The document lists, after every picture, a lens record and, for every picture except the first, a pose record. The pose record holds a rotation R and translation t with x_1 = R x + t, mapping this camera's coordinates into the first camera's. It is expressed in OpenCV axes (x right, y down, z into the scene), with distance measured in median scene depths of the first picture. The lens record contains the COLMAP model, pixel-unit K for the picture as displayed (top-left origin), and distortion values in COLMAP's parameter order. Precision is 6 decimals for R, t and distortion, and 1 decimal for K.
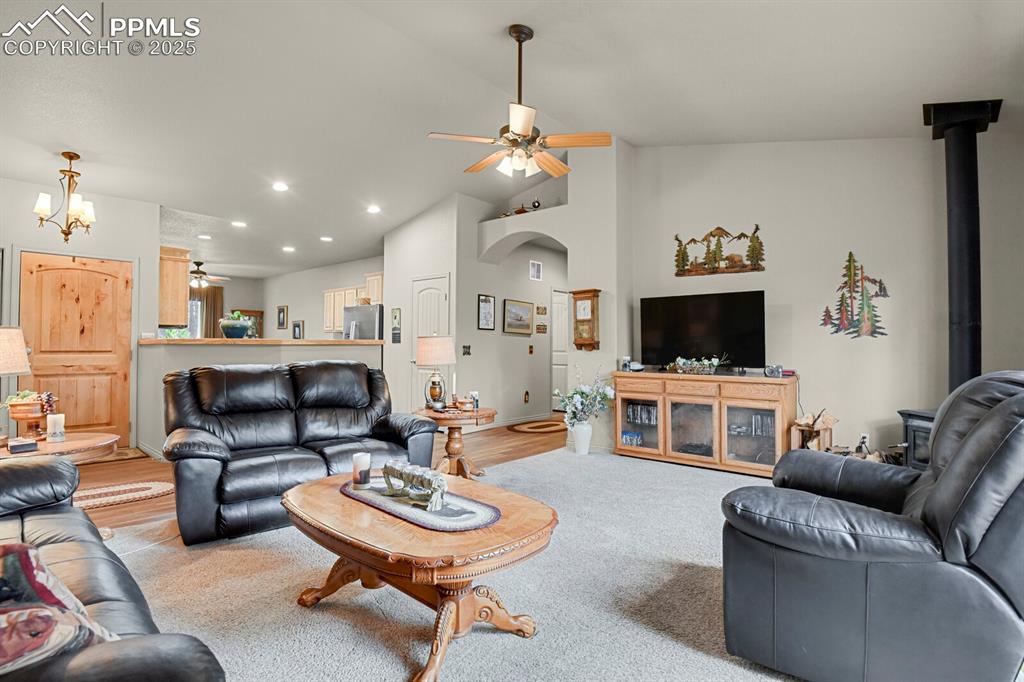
lens RADIAL K [[501.6, 0, 513.9], [0, 501.6, 338.1], [0, 0, 1]] dist [-0.024445, -0.002994]
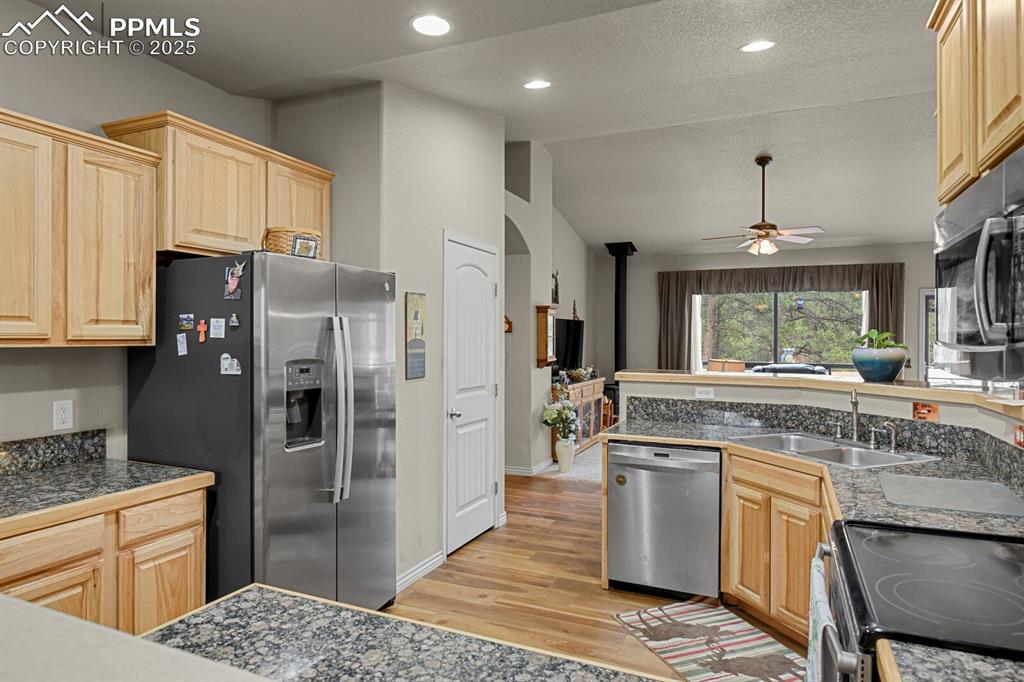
lens RADIAL K [[611.4, 0, 515.7], [0, 611.4, 340.5], [0, 0, 1]] dist [-0.001600, 0.001095]
pose [[-0.302897, -0.011726, 0.952951, -1.059211], [-0.022266, 0.999738, 0.005225, -0.036825], [-0.952763, -0.019636, -0.303078, 1.556545]]
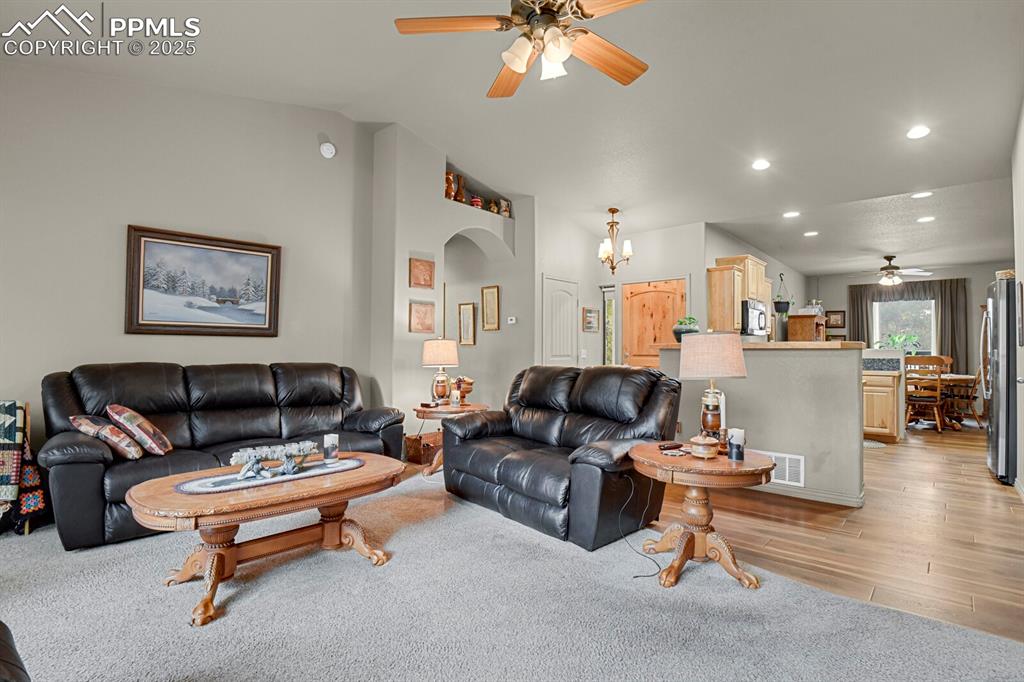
lens RADIAL K [[501.6, 0, 518.4], [0, 501.6, 338.2], [0, 0, 1]] dist [-0.024445, -0.002994]
pose [[0.009191, -0.026459, -0.999608, 0.421709], [0.010730, 0.999595, -0.026360, 0.012903], [0.999900, -0.010483, 0.009472, 0.648498]]
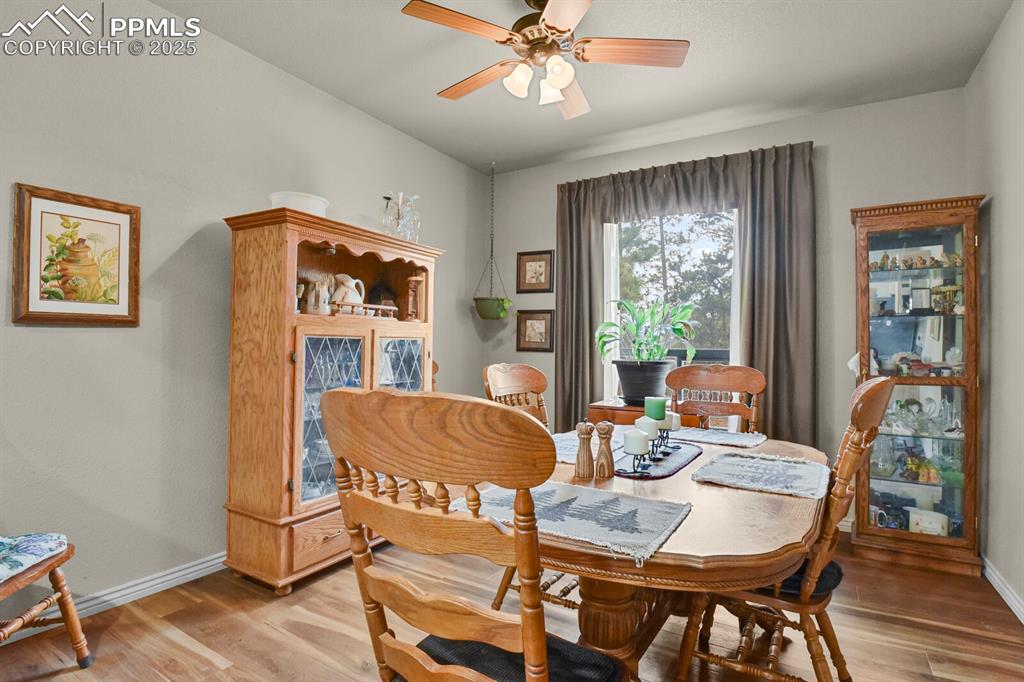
lens RADIAL K [[501.6, 0, 518.5], [0, 501.6, 340.2], [0, 0, 1]] dist [-0.024445, -0.002994]
pose [[0.188552, -0.013601, -0.981969, -0.798533], [0.007149, 0.999897, -0.012477, 0.022841], [0.982037, -0.004668, 0.188630, 1.808087]]
